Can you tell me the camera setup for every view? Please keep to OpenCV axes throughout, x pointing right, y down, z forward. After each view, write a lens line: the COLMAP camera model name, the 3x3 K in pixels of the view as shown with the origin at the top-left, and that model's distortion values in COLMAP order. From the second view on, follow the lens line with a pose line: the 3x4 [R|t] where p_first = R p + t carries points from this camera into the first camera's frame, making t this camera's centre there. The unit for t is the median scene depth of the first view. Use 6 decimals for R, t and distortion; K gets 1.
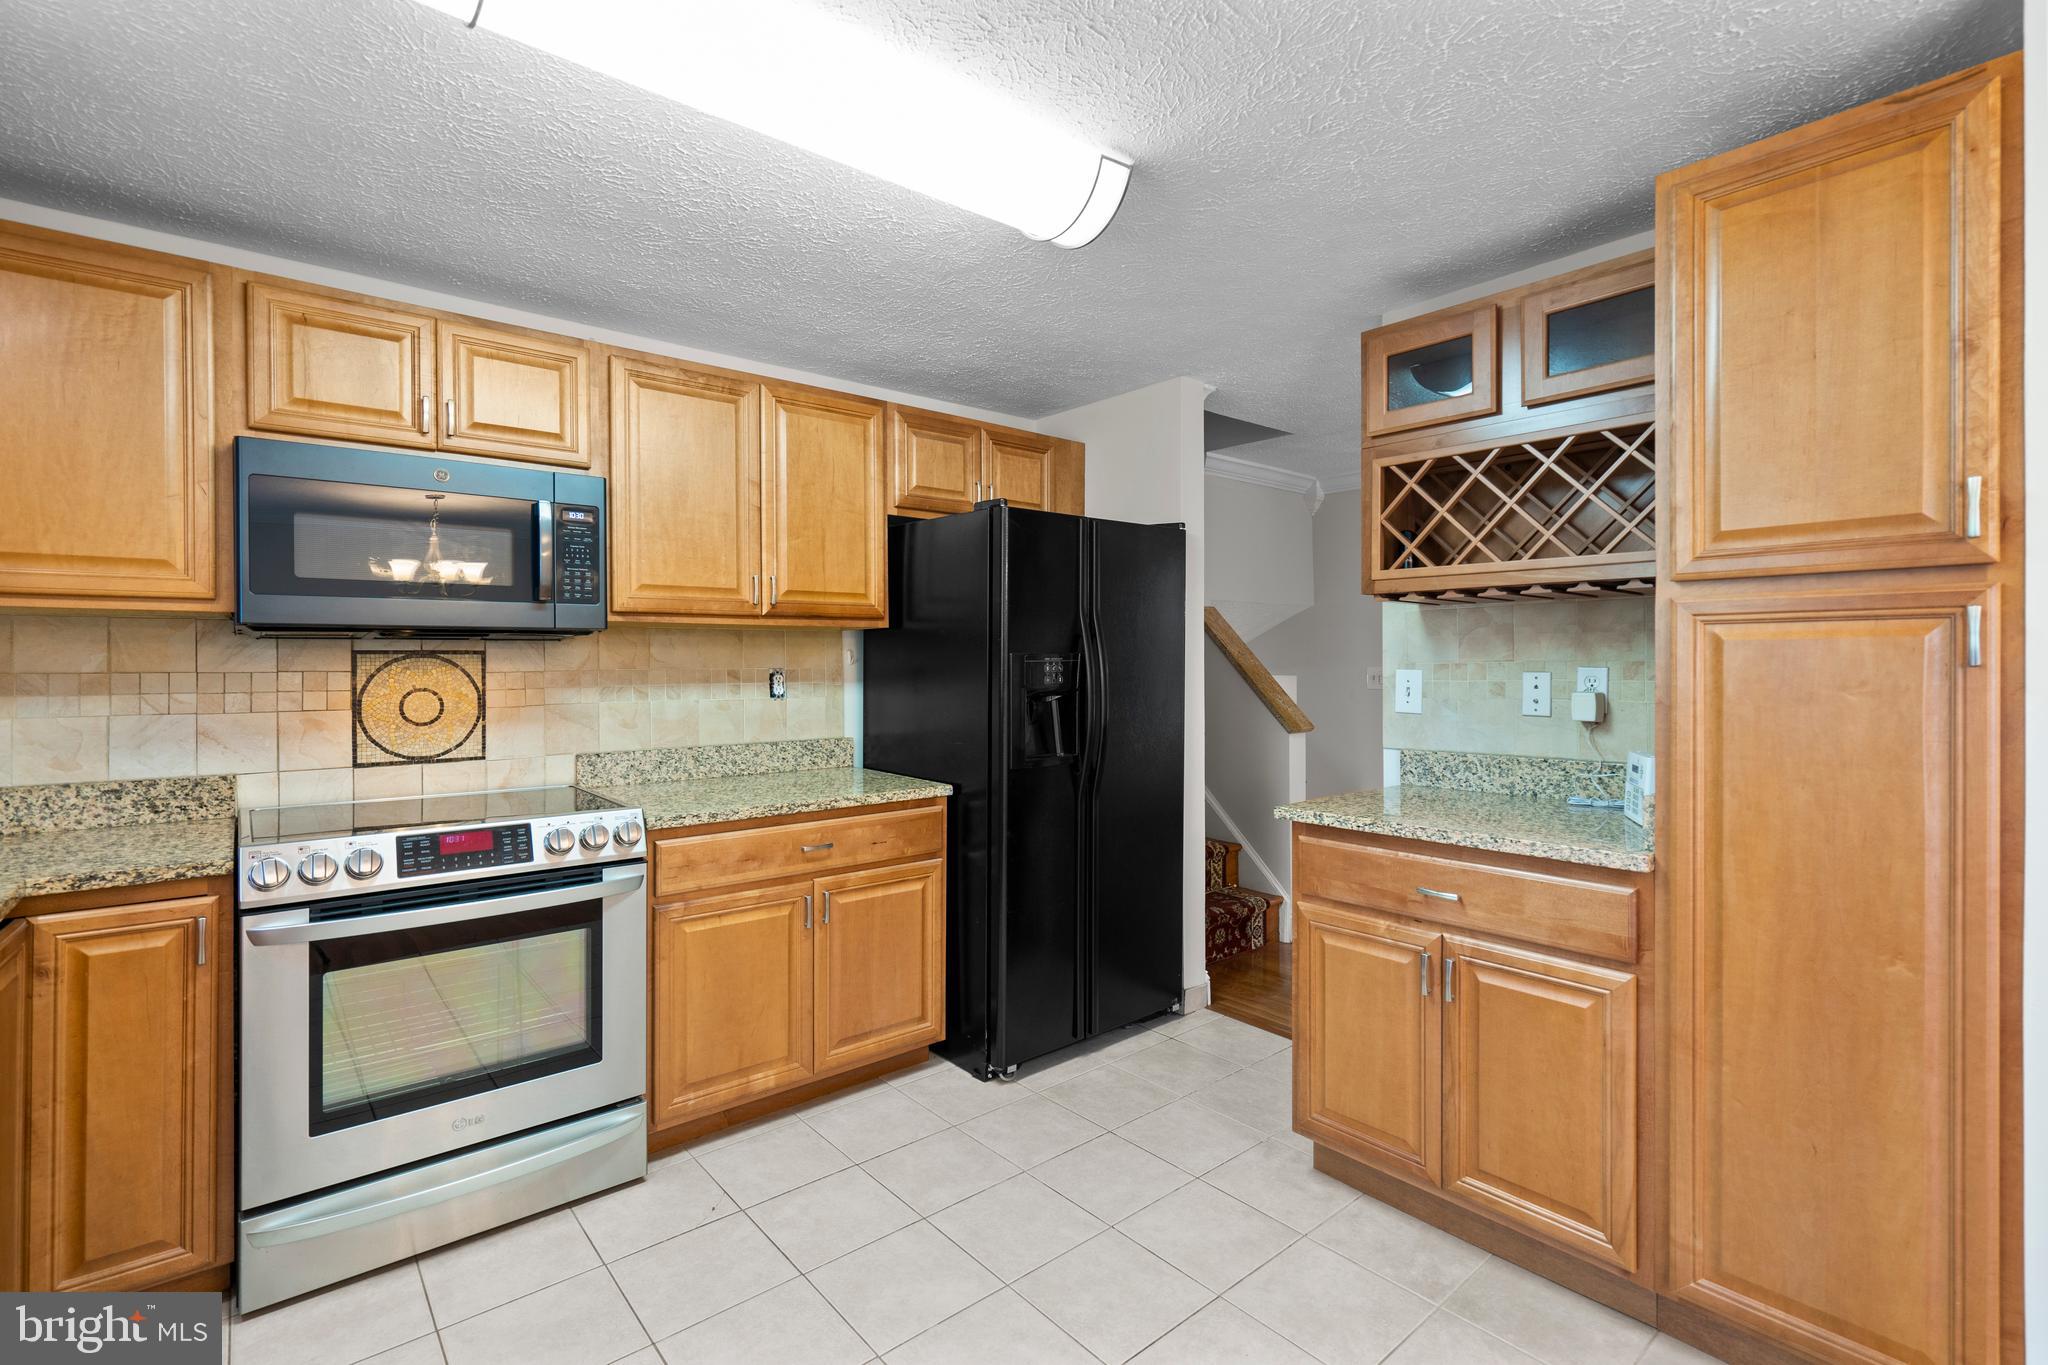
lens RADIAL K [[921.1, 0, 1027.3], [0, 921.1, 666.5], [0, 0, 1]] dist [-0.008777, 0.003604]
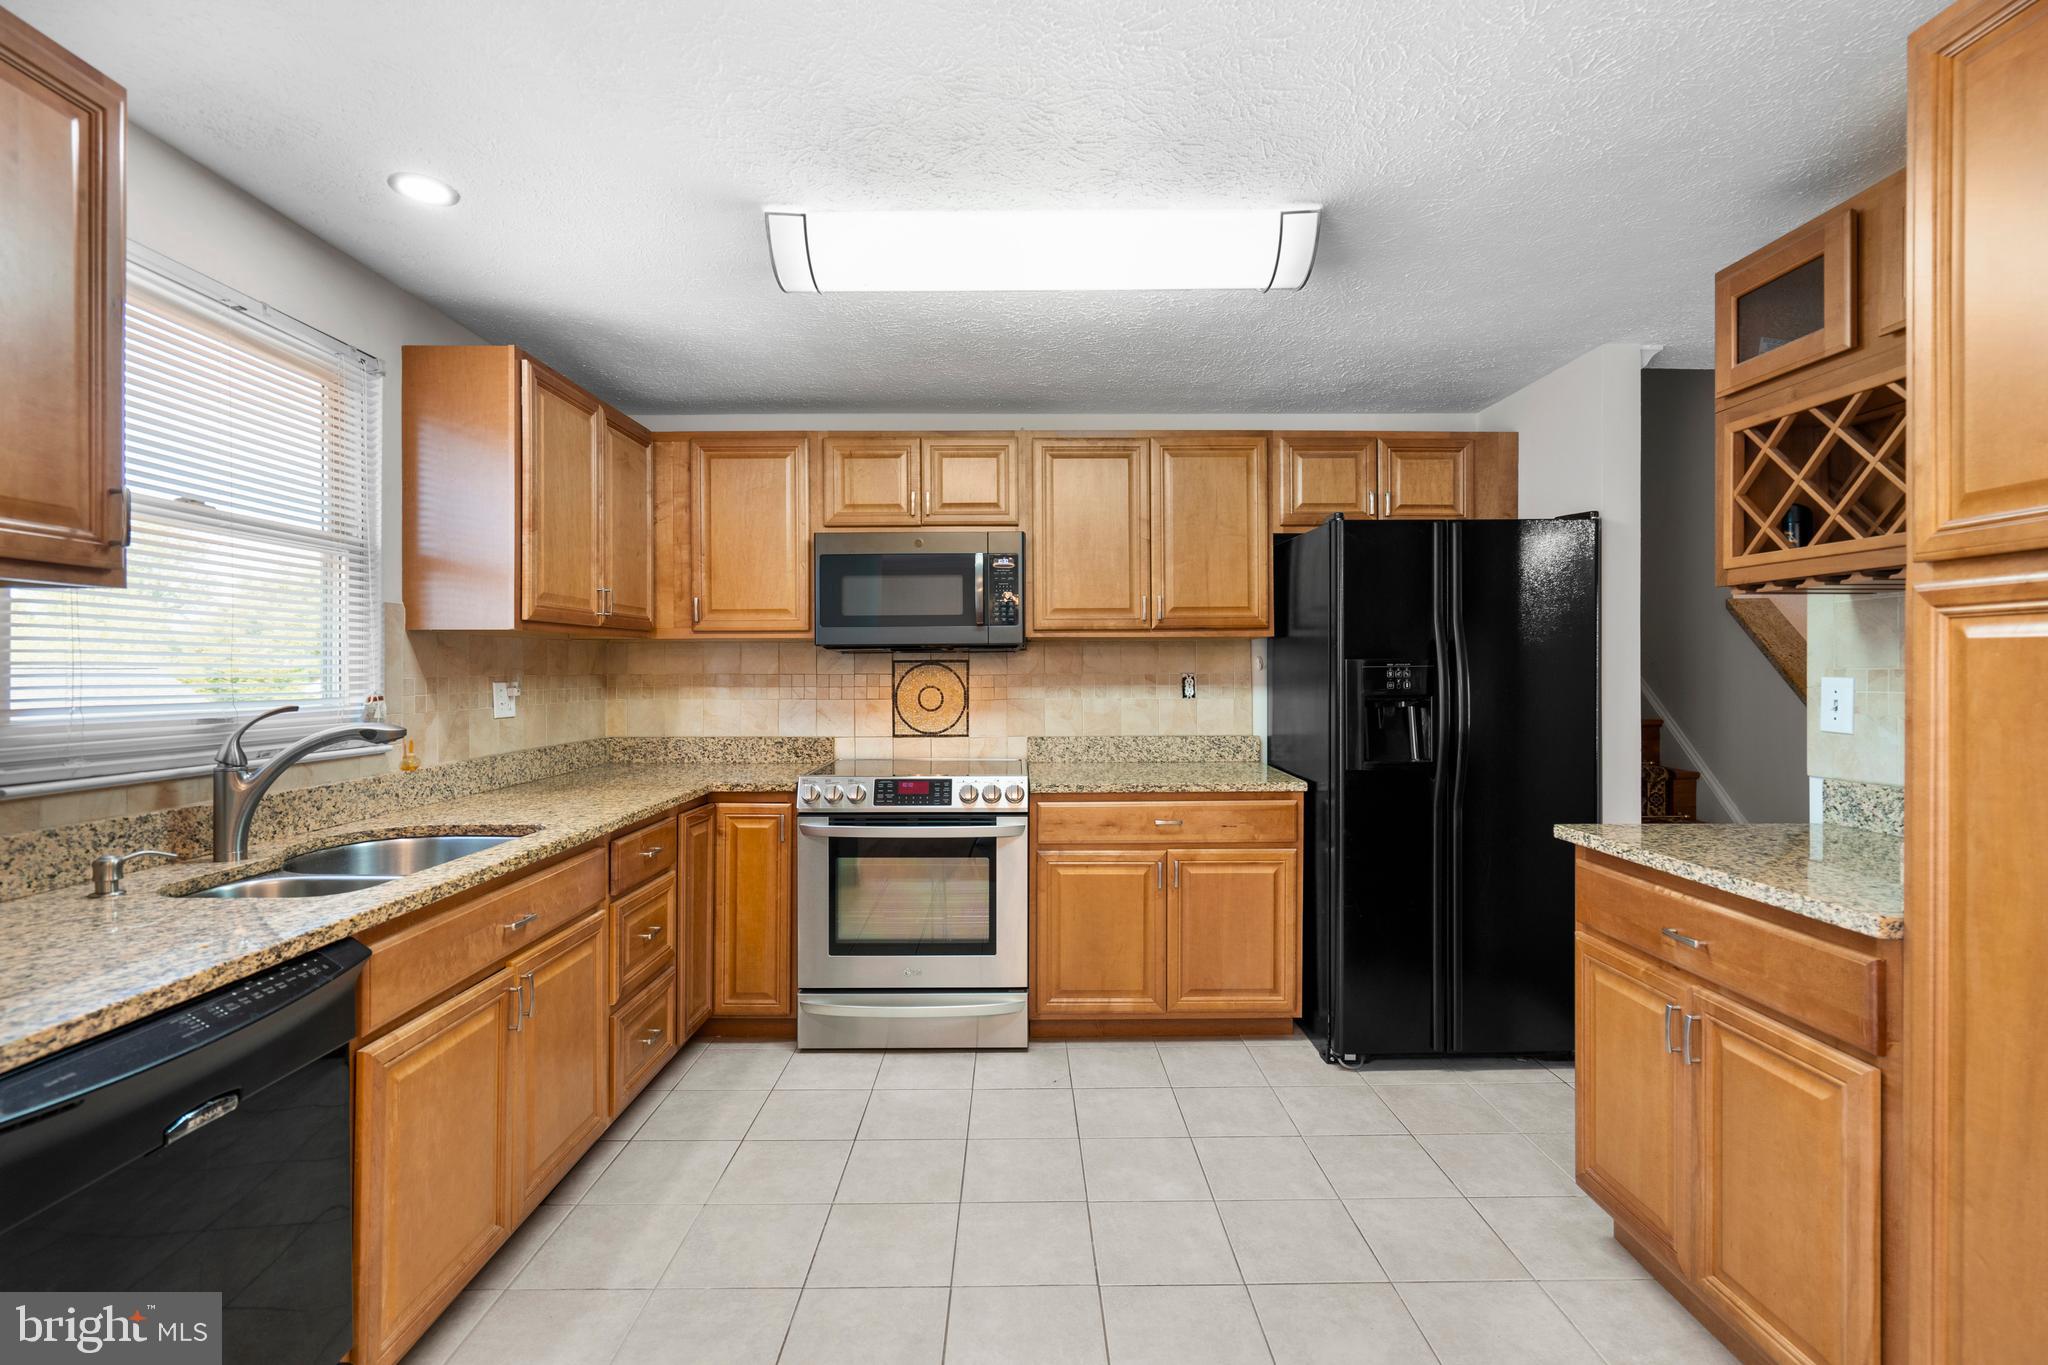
lens RADIAL K [[921.1, 0, 1037.3], [0, 921.1, 673.1], [0, 0, 1]] dist [-0.008777, 0.003604]
pose [[0.776157, 0.003112, -0.630532, 0.453261], [-0.001640, 0.999994, 0.002917, -0.001523], [0.630538, -0.001230, 0.776157, -0.041956]]
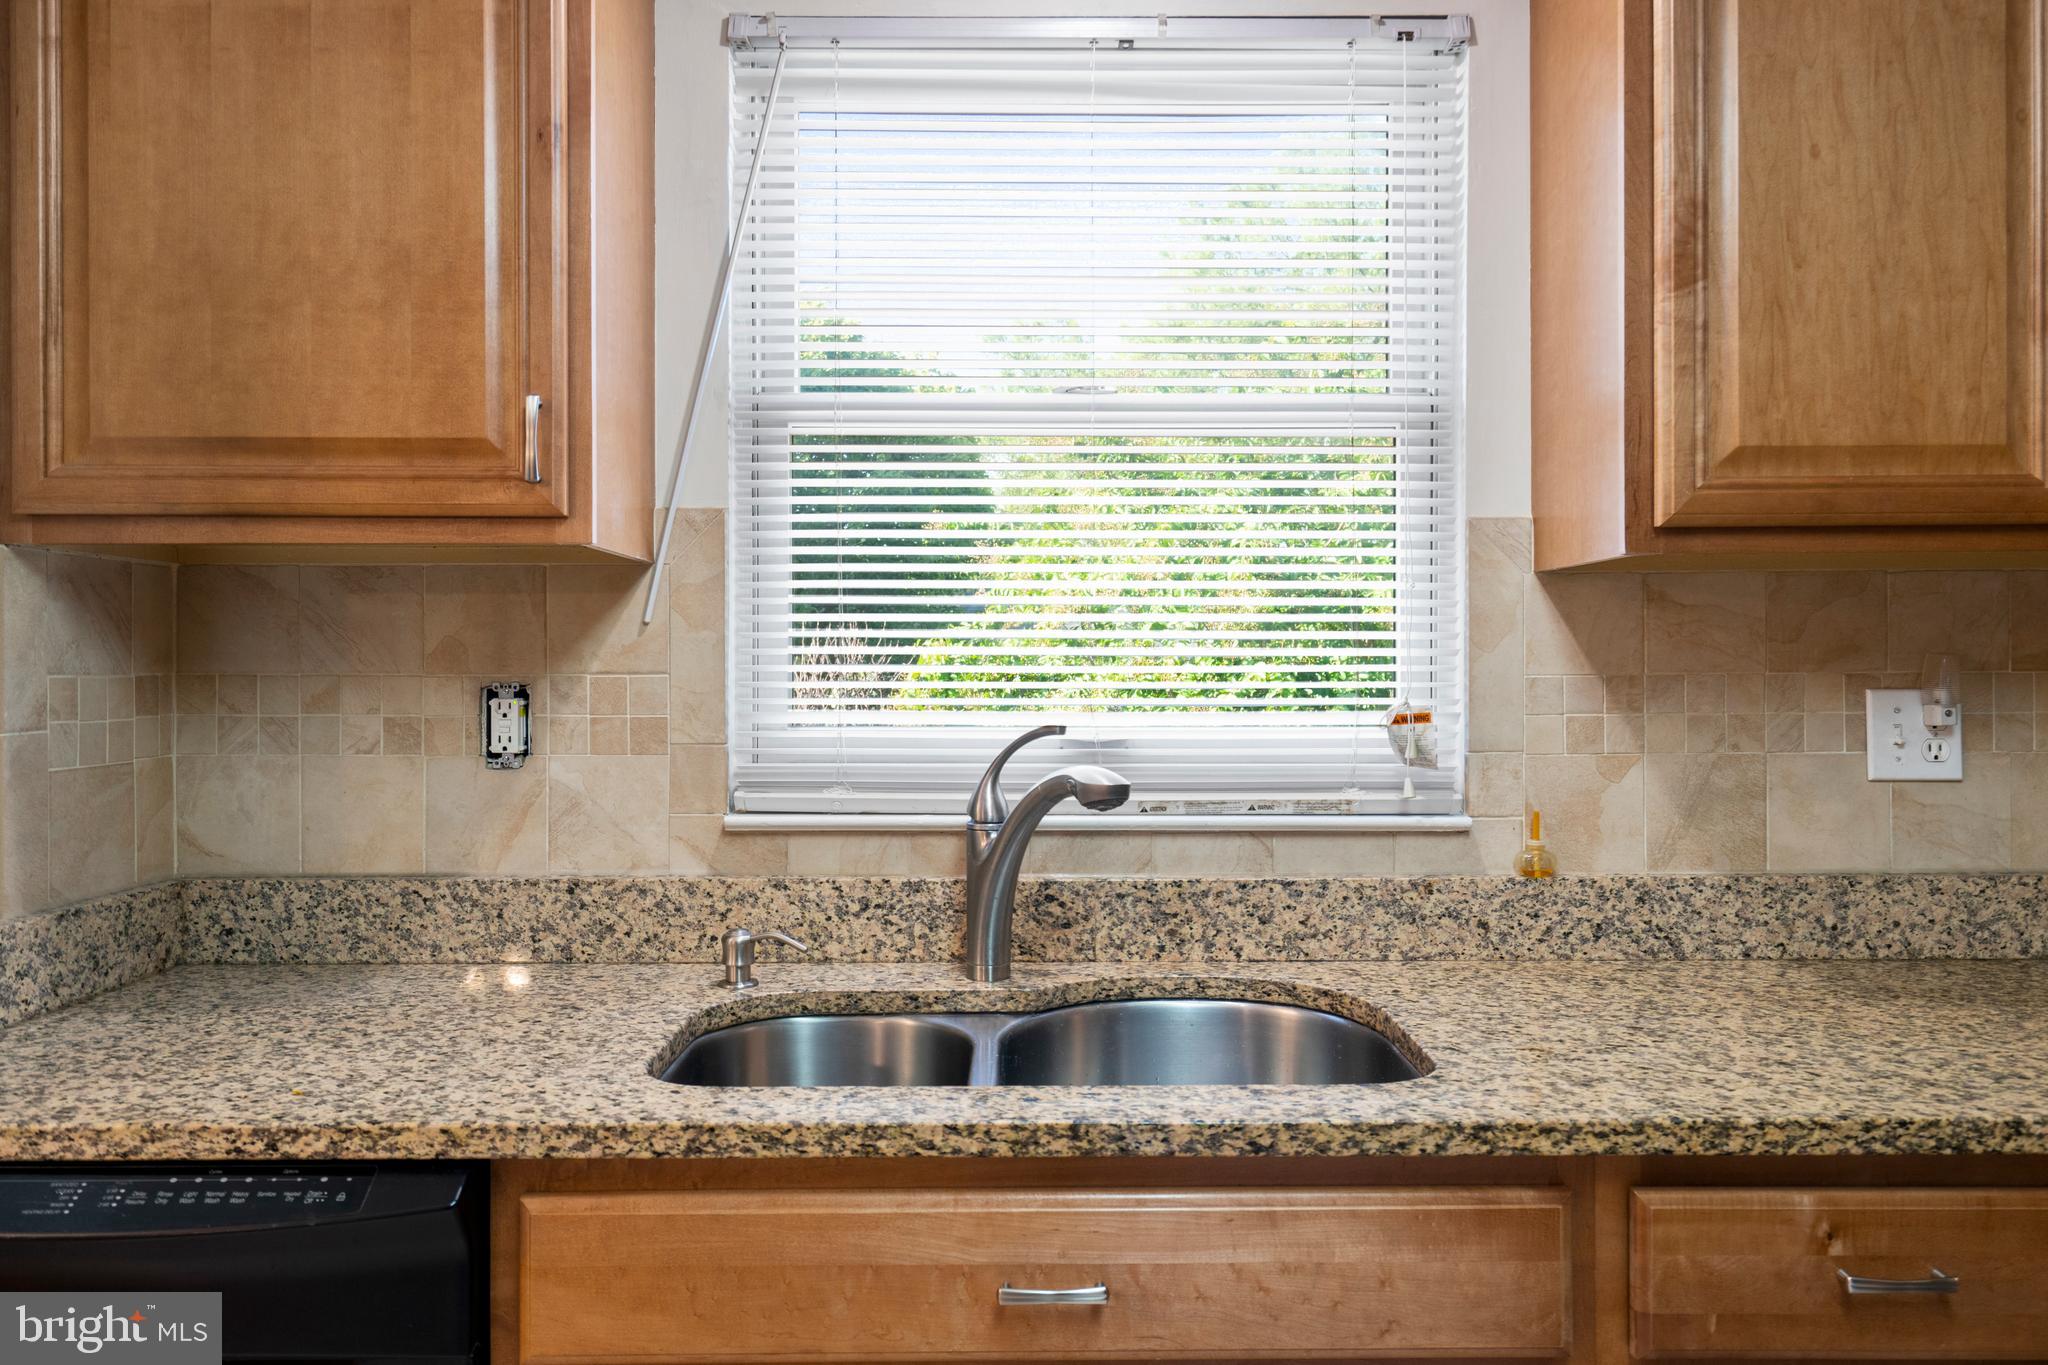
lens RADIAL K [[1462.0, 0, 1030.1], [0, 1462.0, 663.8], [0, 0, 1]] dist [0.007696, -0.004804]
pose [[-0.641490, 0.003907, -0.767121, -0.028192], [0.002076, 0.999992, 0.003356, -0.001195], [0.767128, 0.000560, -0.641494, 0.644593]]
